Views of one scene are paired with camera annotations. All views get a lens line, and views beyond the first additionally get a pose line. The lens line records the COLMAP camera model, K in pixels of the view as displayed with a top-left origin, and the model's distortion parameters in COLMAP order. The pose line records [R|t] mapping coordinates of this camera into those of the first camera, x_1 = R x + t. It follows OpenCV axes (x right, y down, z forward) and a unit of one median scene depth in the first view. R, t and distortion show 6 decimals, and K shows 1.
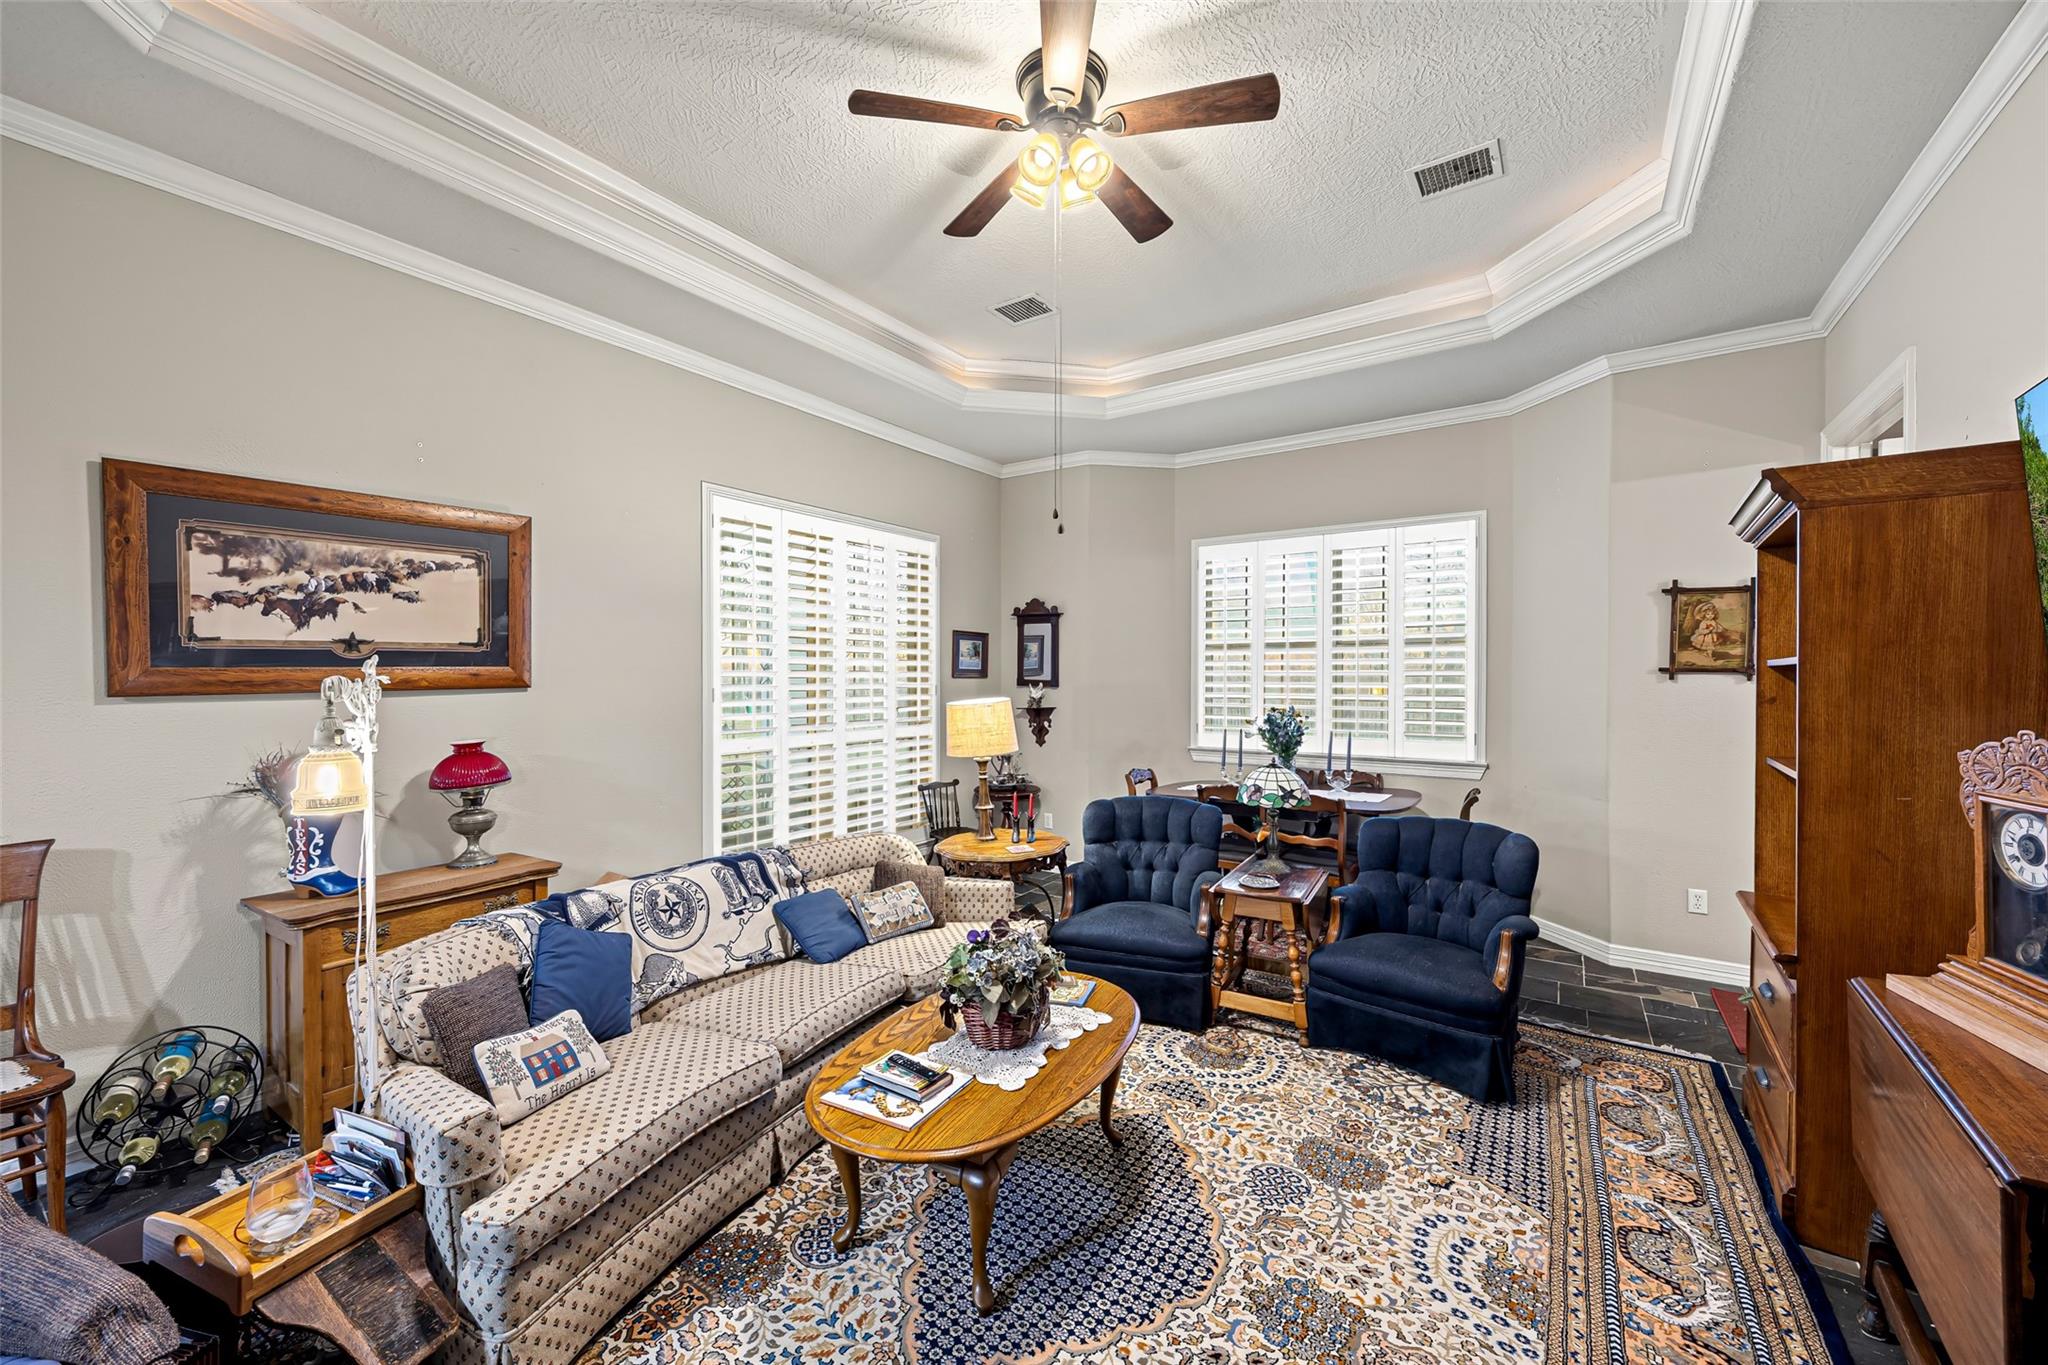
lens RADIAL K [[786.8, 0, 1030.6], [0, 786.8, 680.3], [0, 0, 1]] dist [-0.001326, -0.000261]
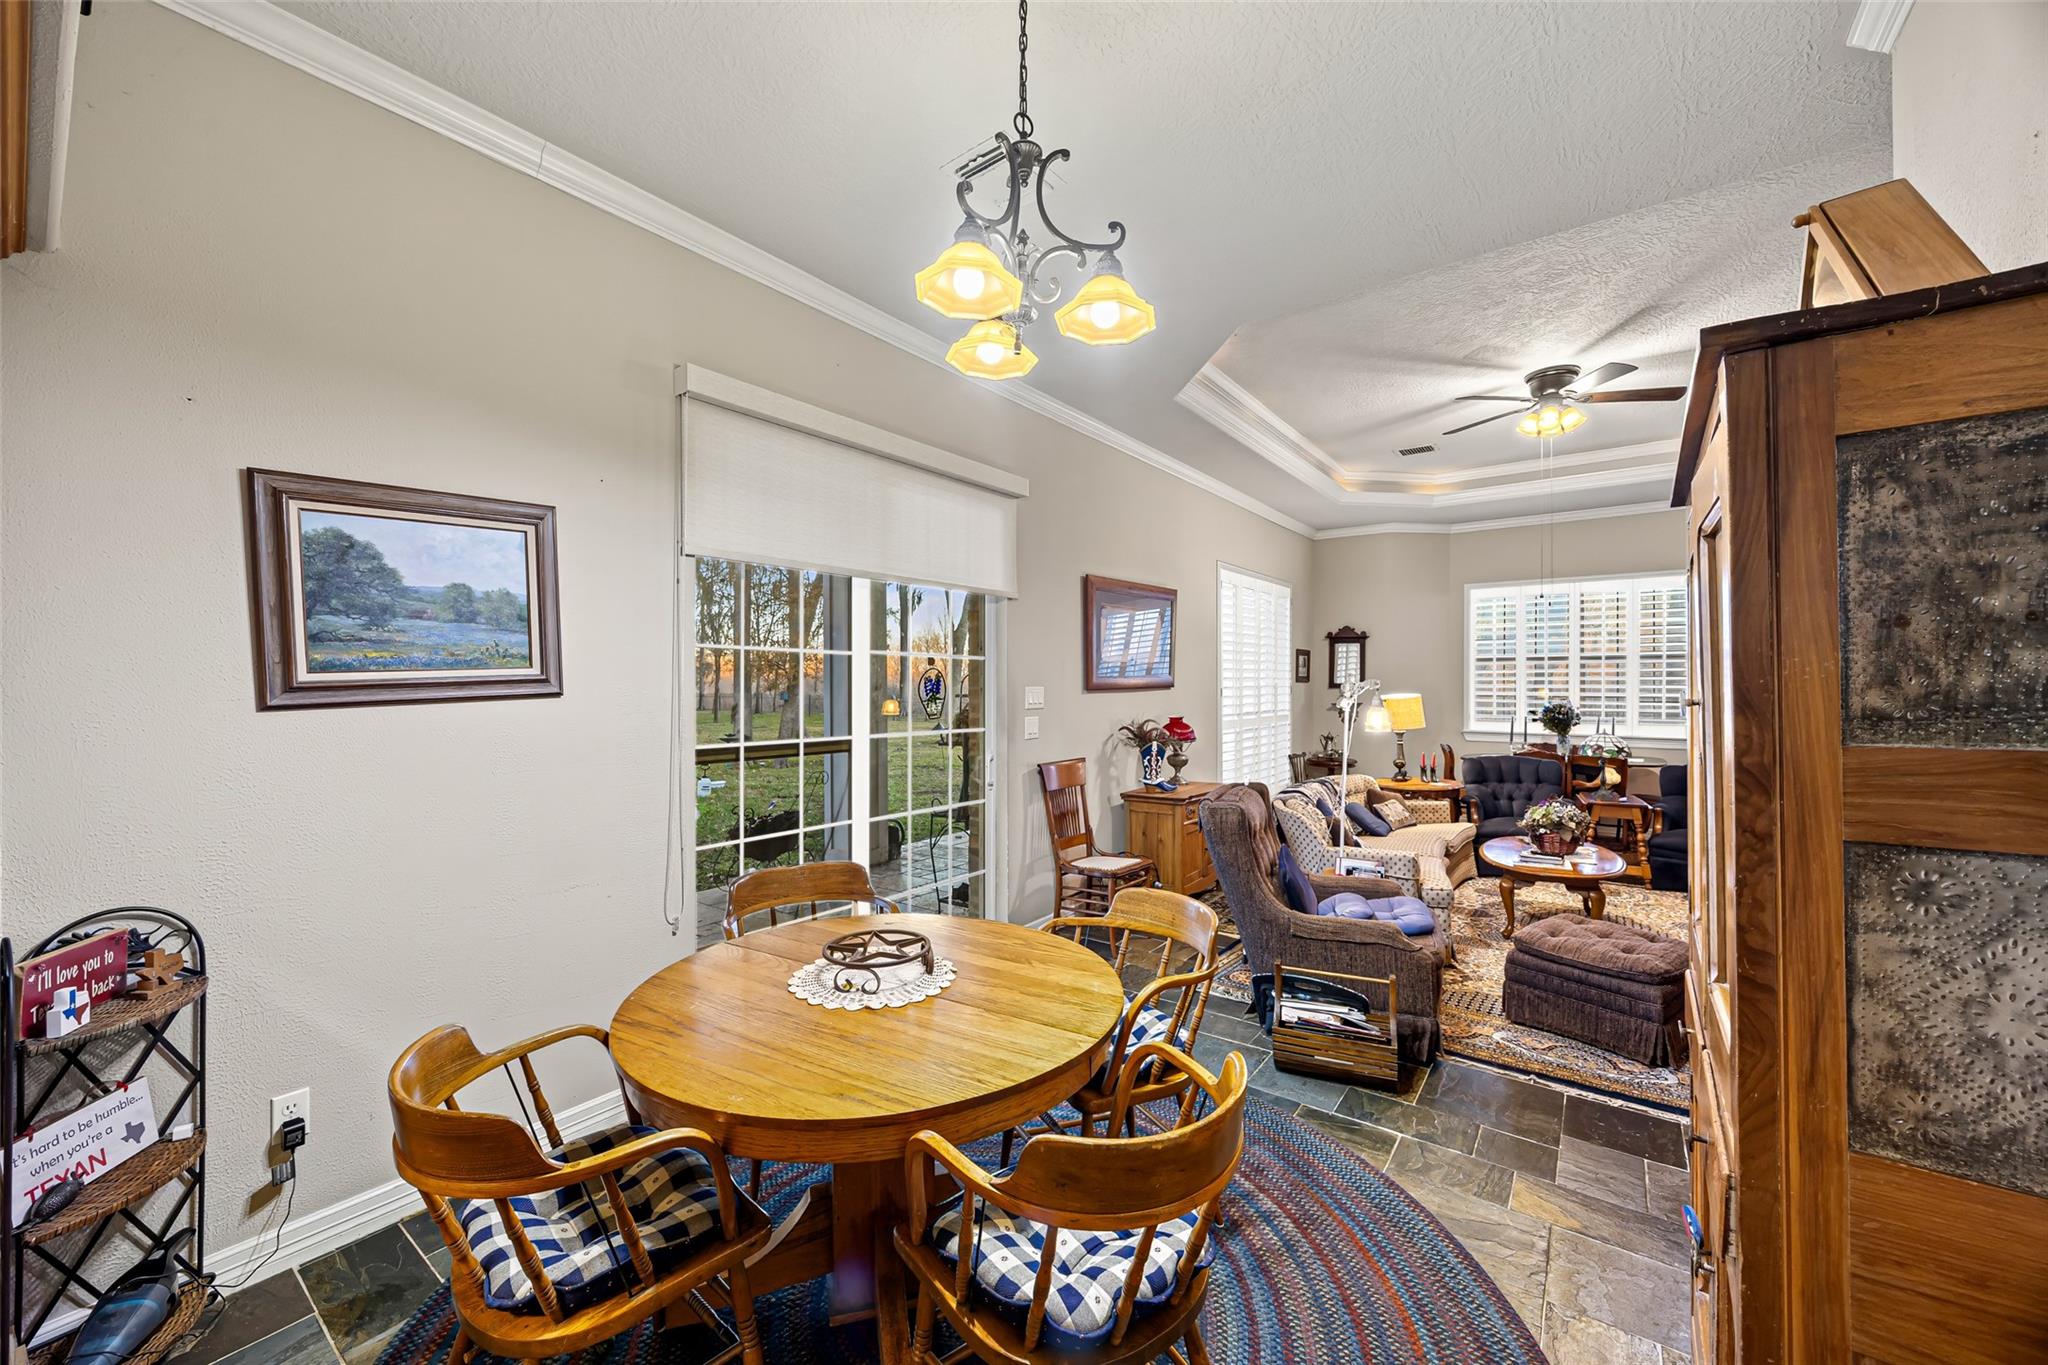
lens RADIAL K [[786.8, 0, 1019.6], [0, 786.8, 680.0], [0, 0, 1]] dist [-0.001326, -0.000261]
pose [[0.998787, -0.002500, -0.049184, -0.608920], [0.001984, 0.999943, -0.010535, 0.007821], [0.049208, 0.010425, 0.998734, -0.519835]]
